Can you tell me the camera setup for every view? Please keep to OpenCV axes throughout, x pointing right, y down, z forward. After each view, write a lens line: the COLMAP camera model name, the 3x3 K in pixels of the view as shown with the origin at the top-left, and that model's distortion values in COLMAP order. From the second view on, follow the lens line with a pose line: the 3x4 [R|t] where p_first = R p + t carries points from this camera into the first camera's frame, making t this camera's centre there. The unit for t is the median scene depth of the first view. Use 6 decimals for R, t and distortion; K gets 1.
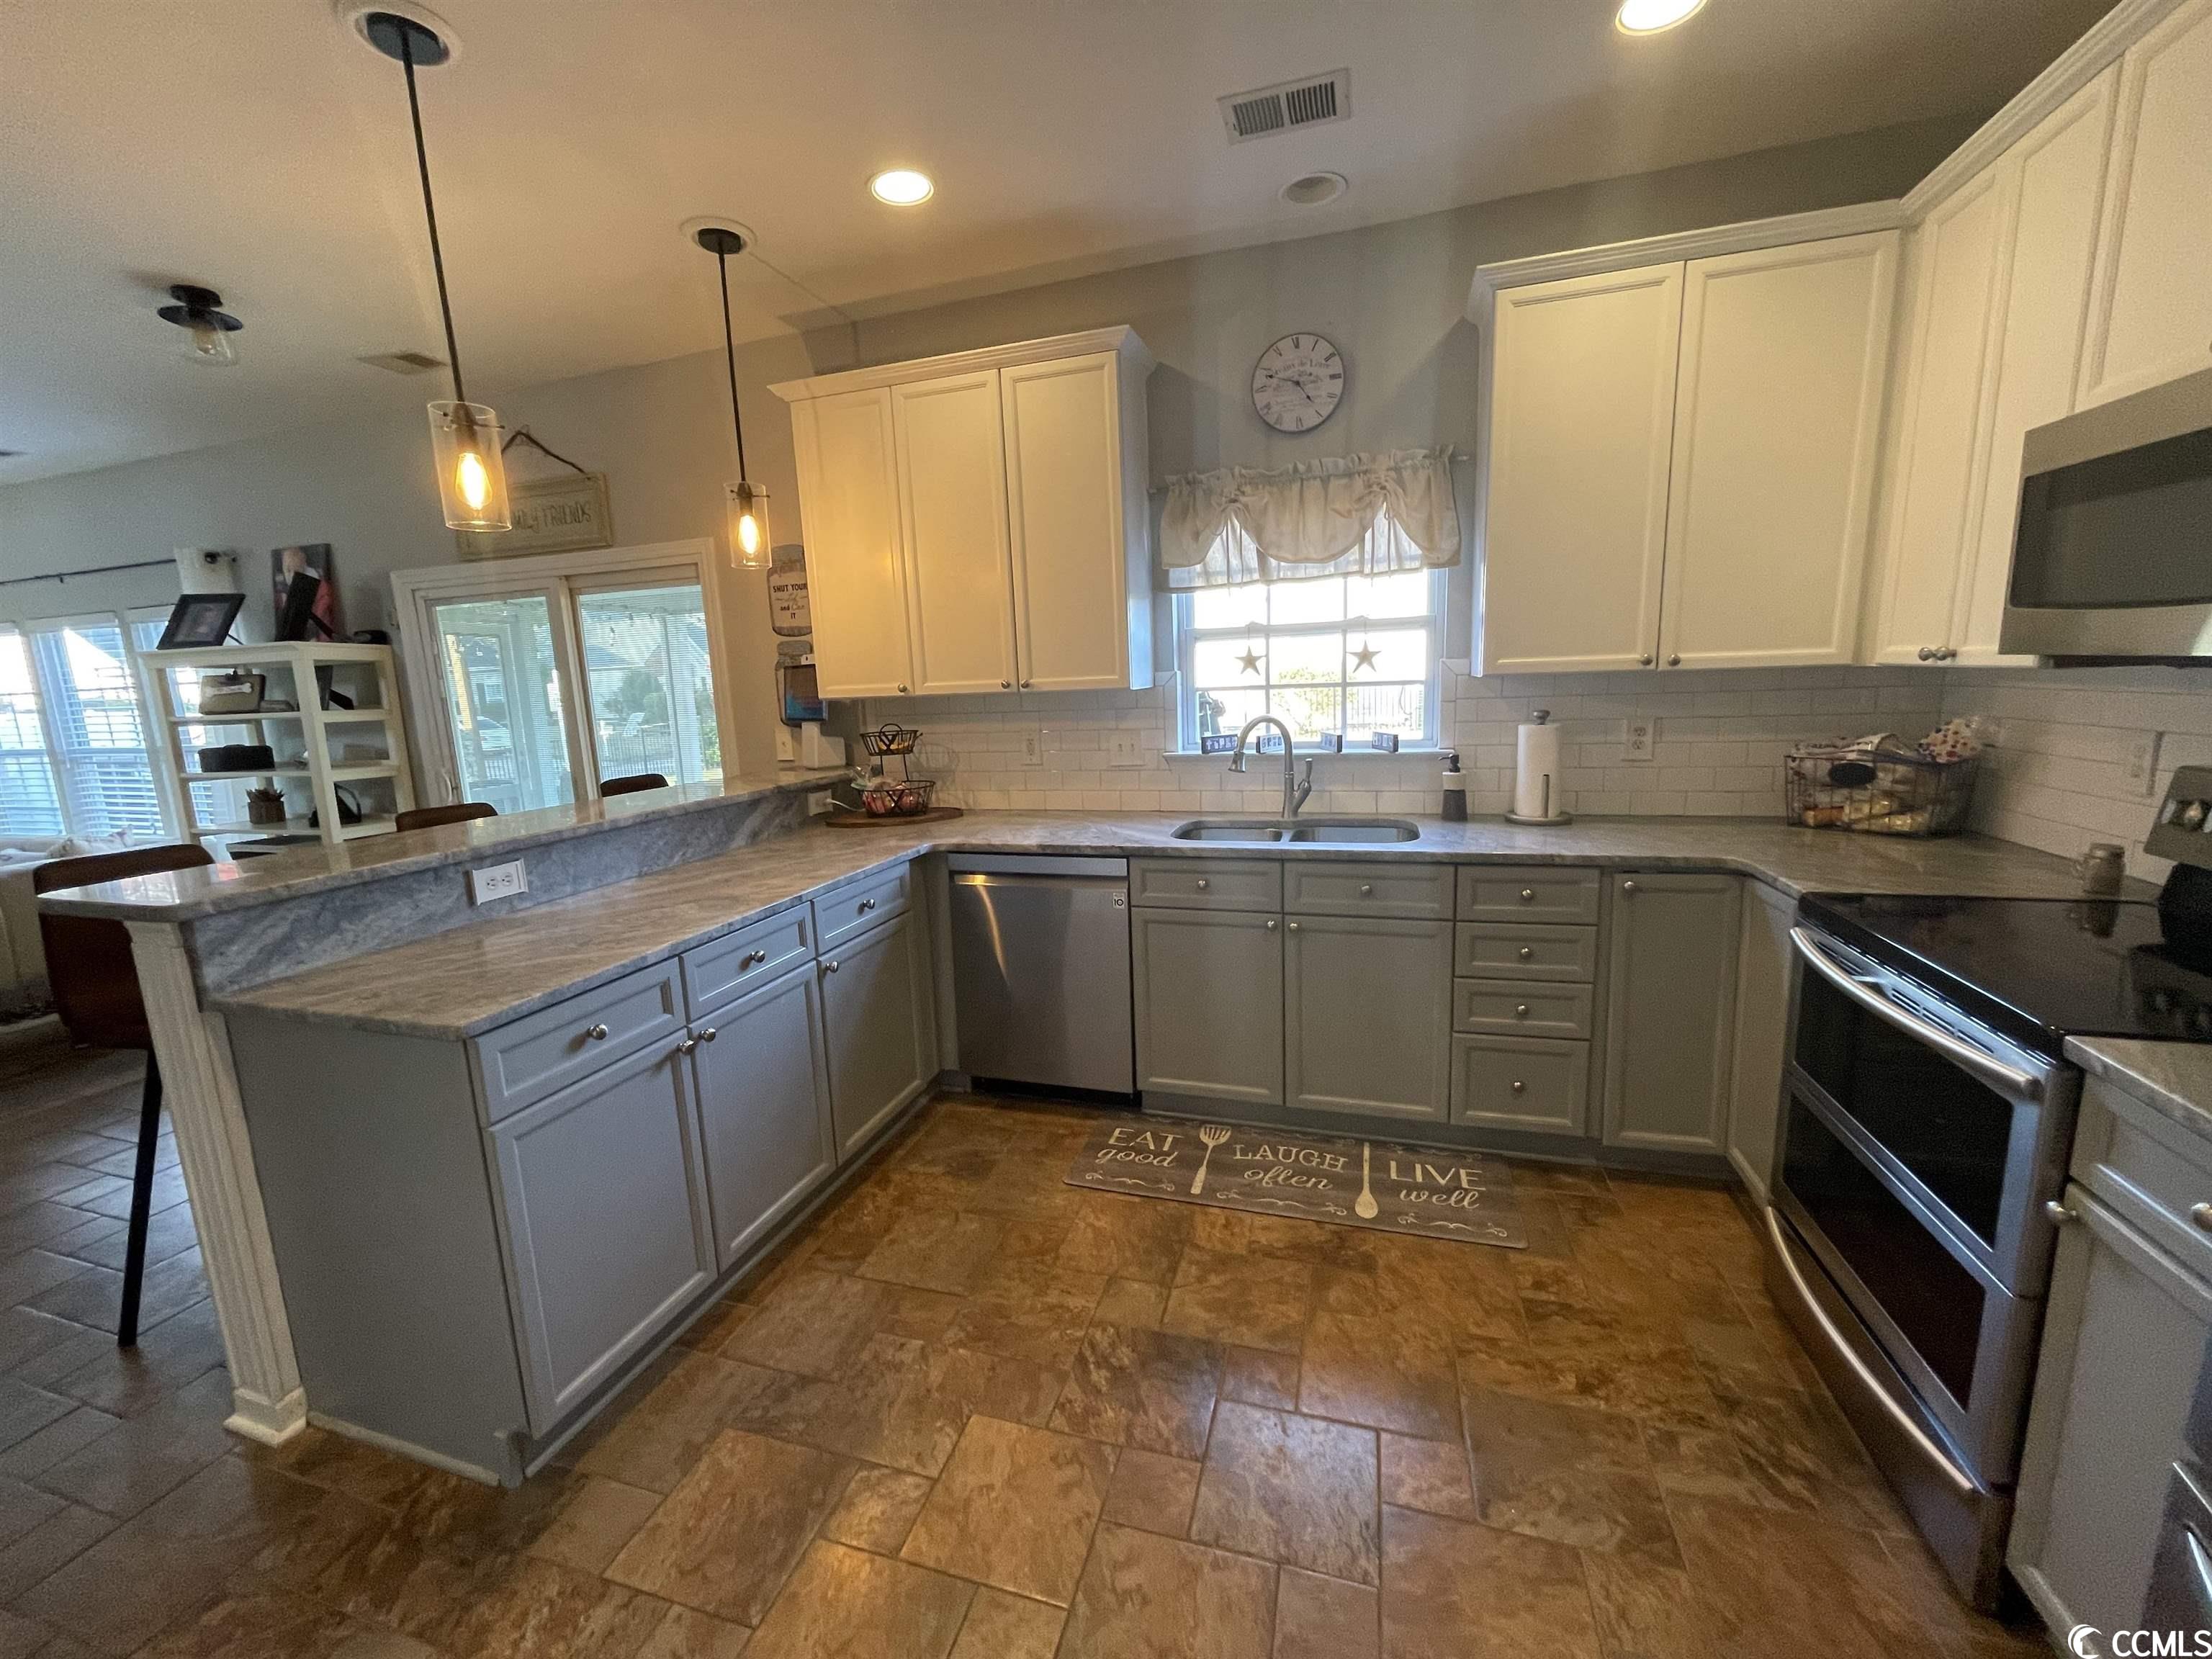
lens RADIAL K [[896.4, 0, 1090.9], [0, 896.4, 825.3], [0, 0, 1]] dist [-0.001370, 0.000392]
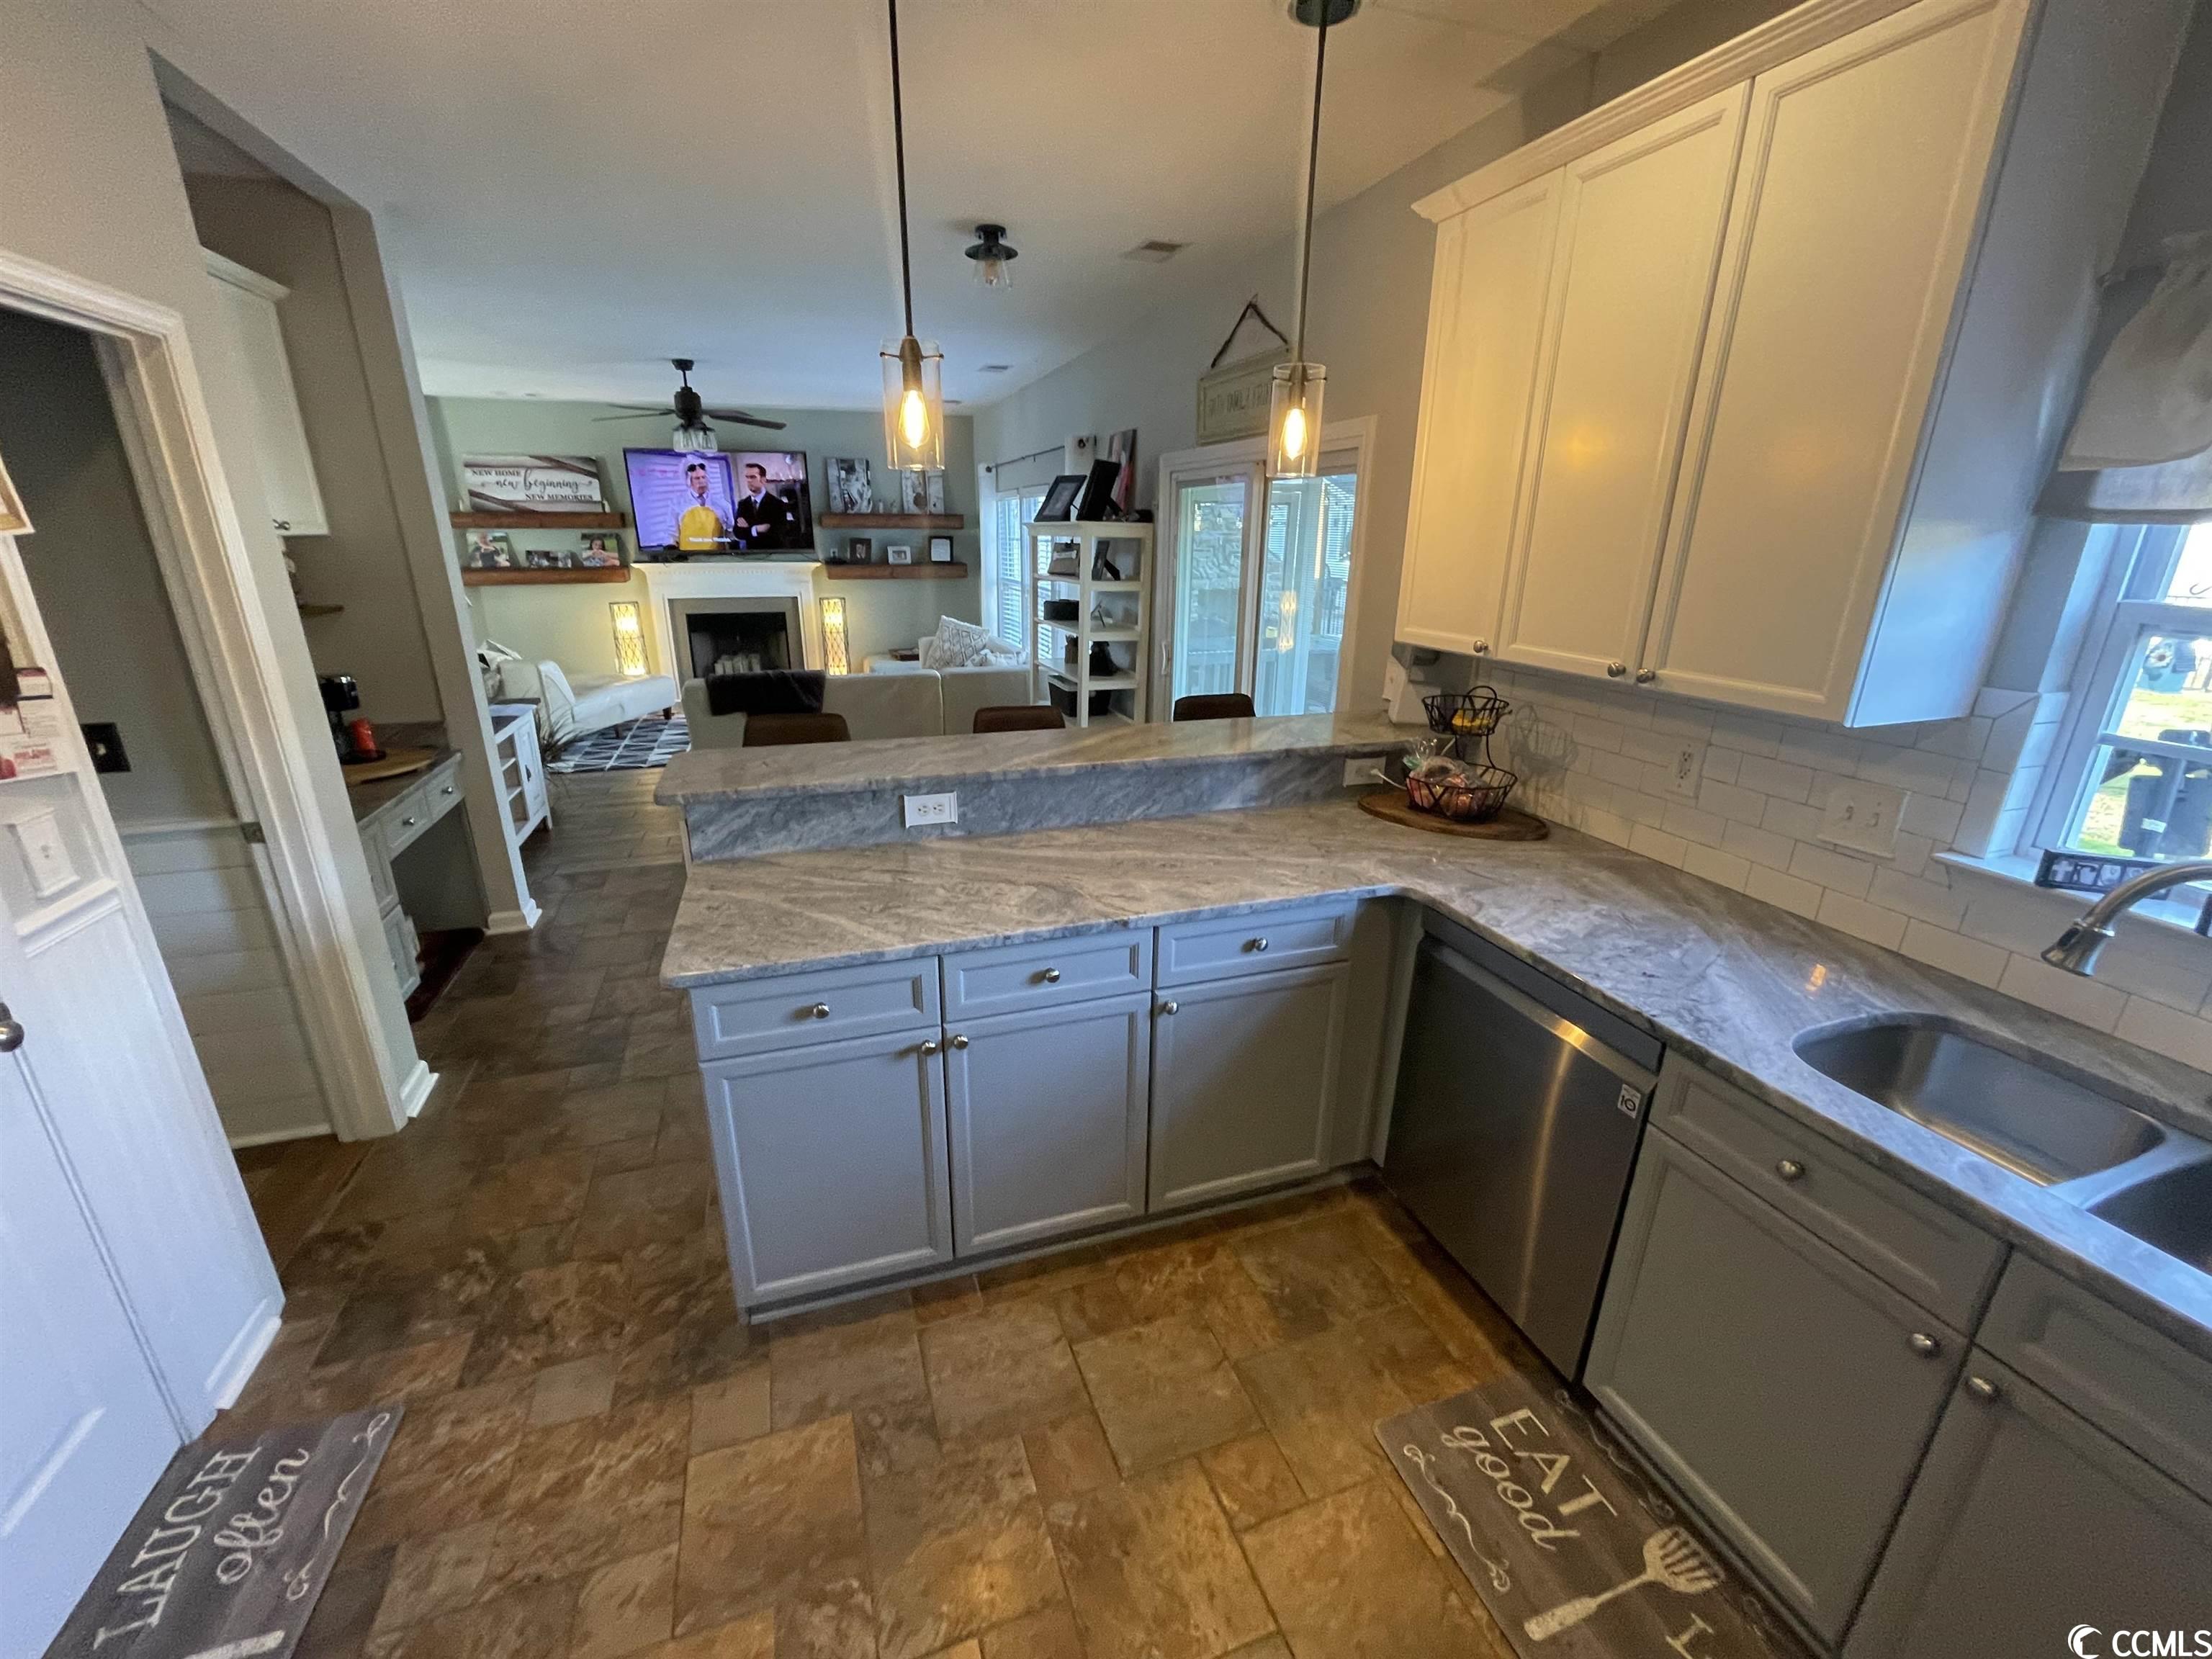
lens RADIAL K [[896.4, 0, 1090.9], [0, 896.4, 825.3], [0, 0, 1]] dist [-0.001370, 0.000392]
pose [[0.590136, 0.294882, -0.751521, 0.211129], [-0.163052, 0.955254, 0.246786, -0.171246], [0.790666, -0.023100, 0.611811, 0.395122]]
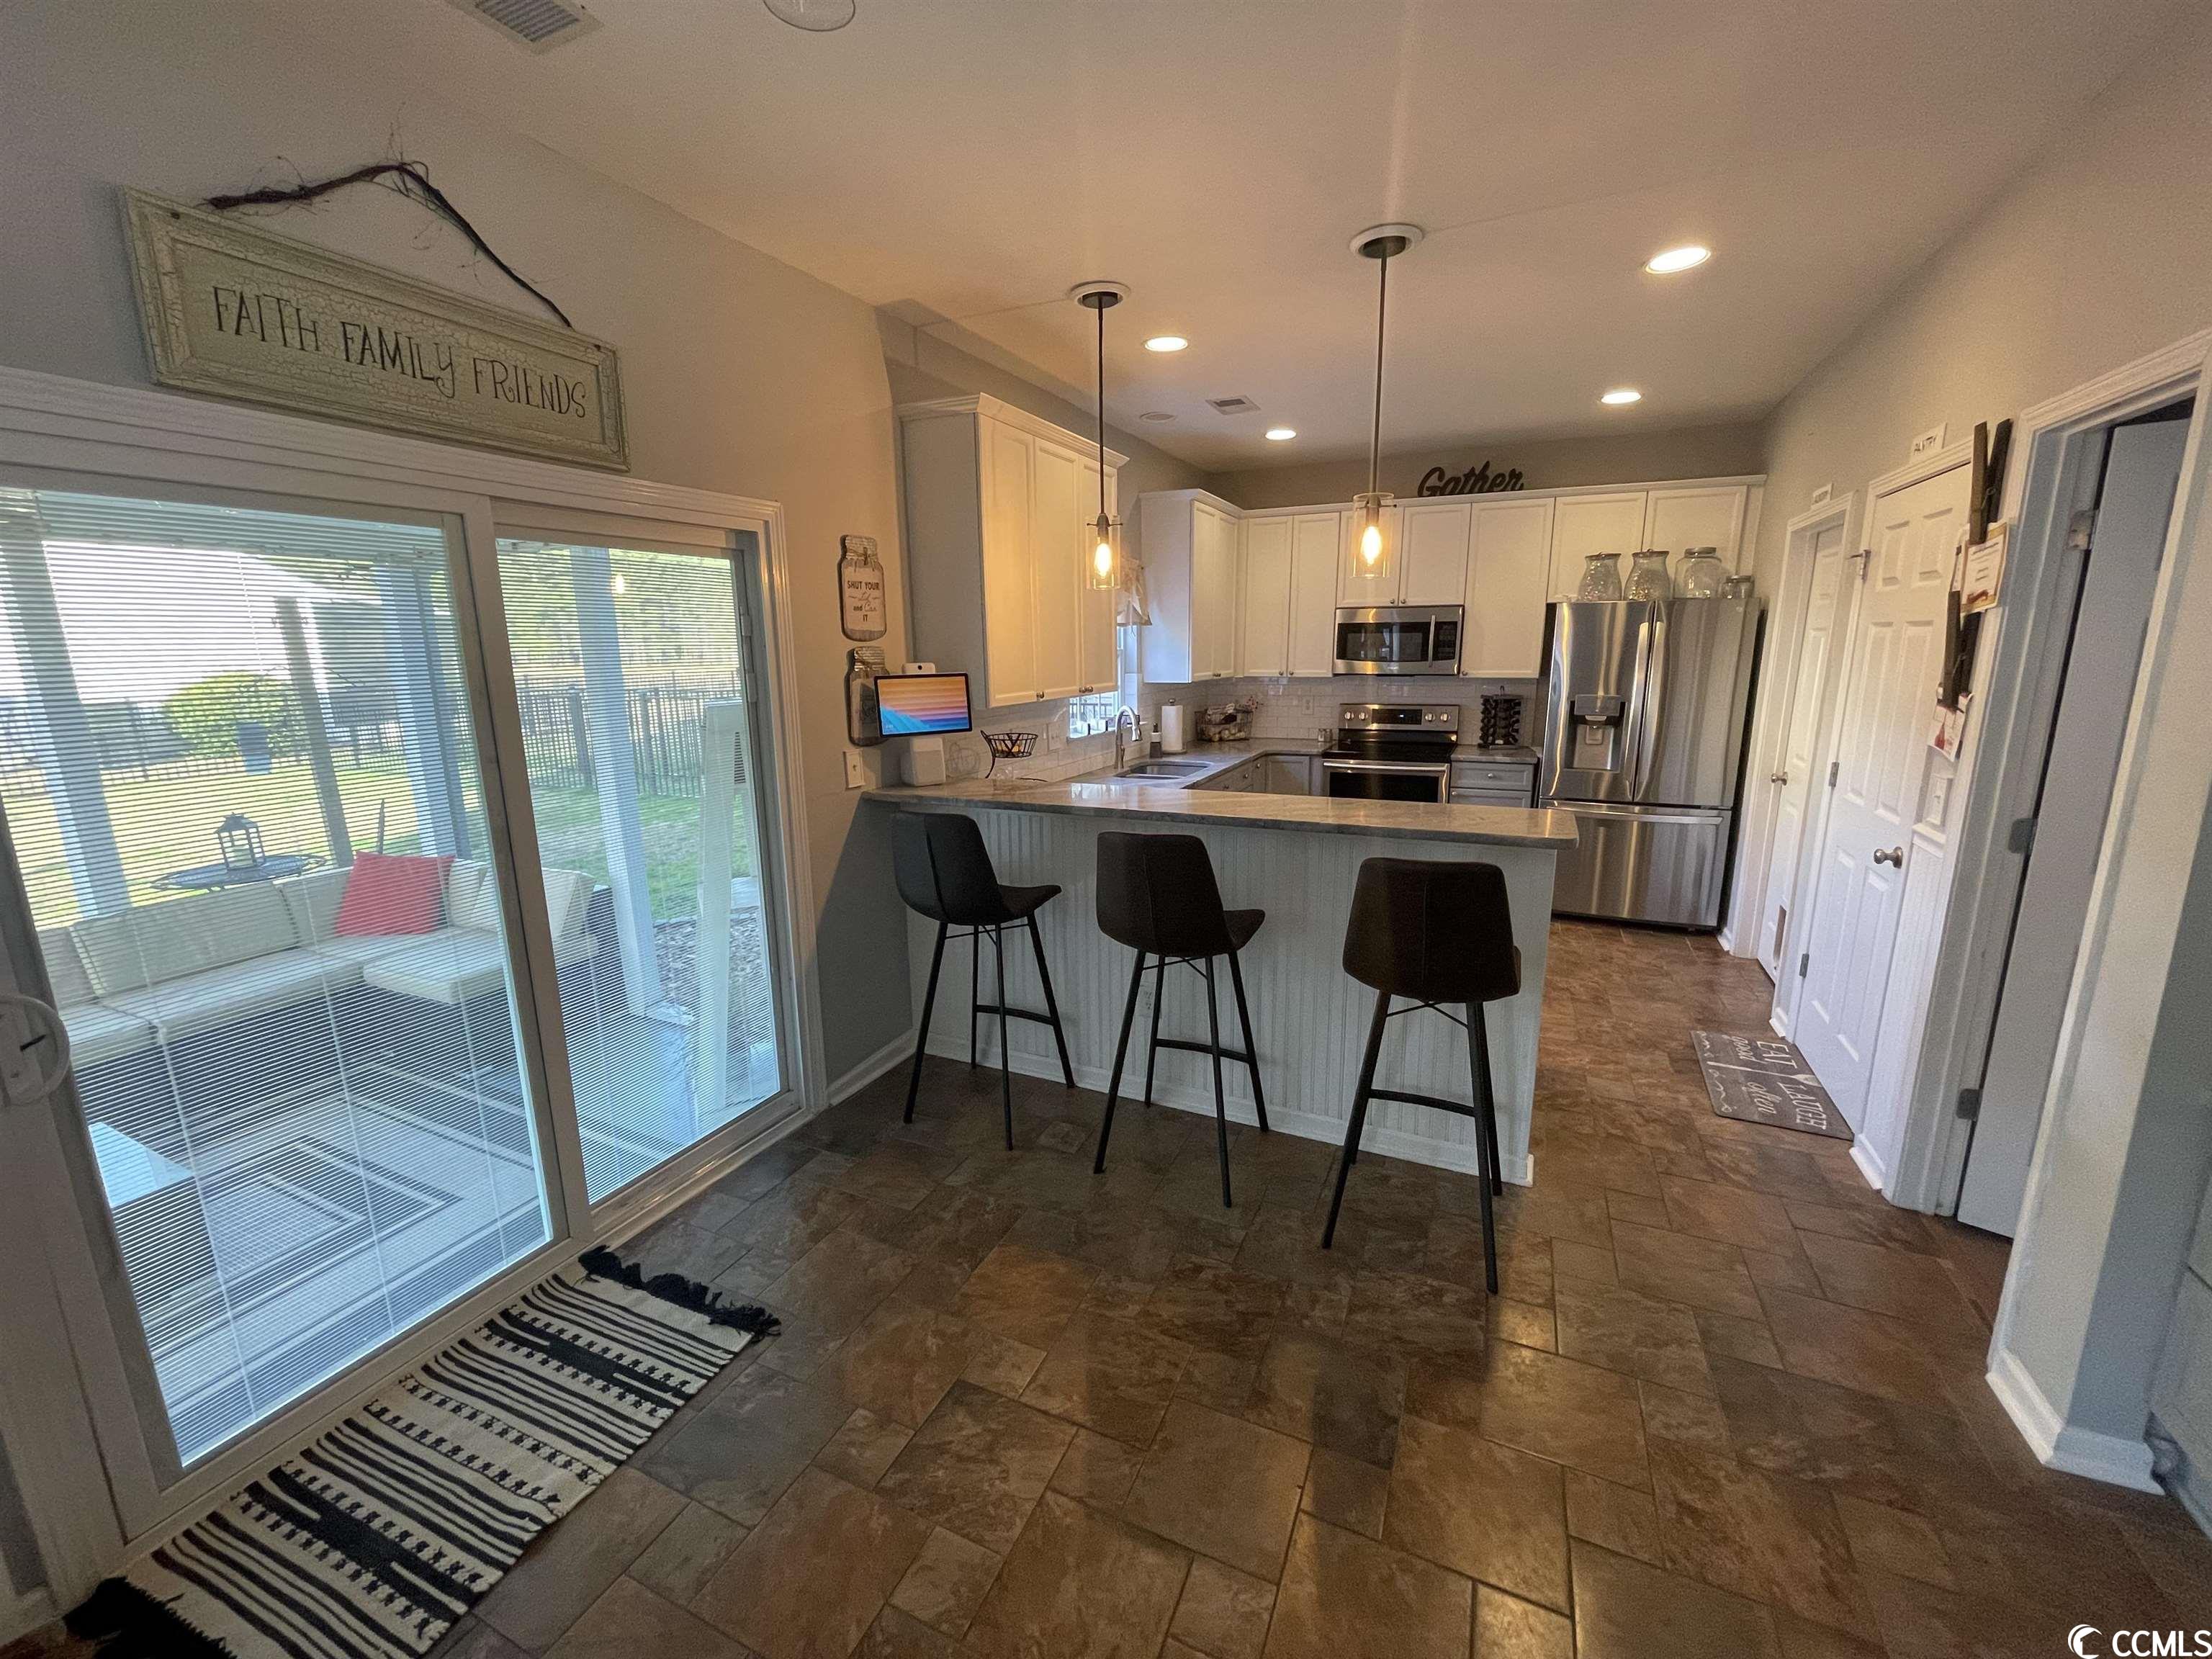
lens RADIAL K [[902.1, 0, 1085.5], [0, 902.1, 833.0], [0, 0, 1]] dist [-0.000245, 0.000575]
pose [[0.125469, -0.167814, 0.977802, -1.636887], [0.179557, 0.973155, 0.143976, -0.161227], [-0.975713, 0.157507, 0.152233, 0.944155]]
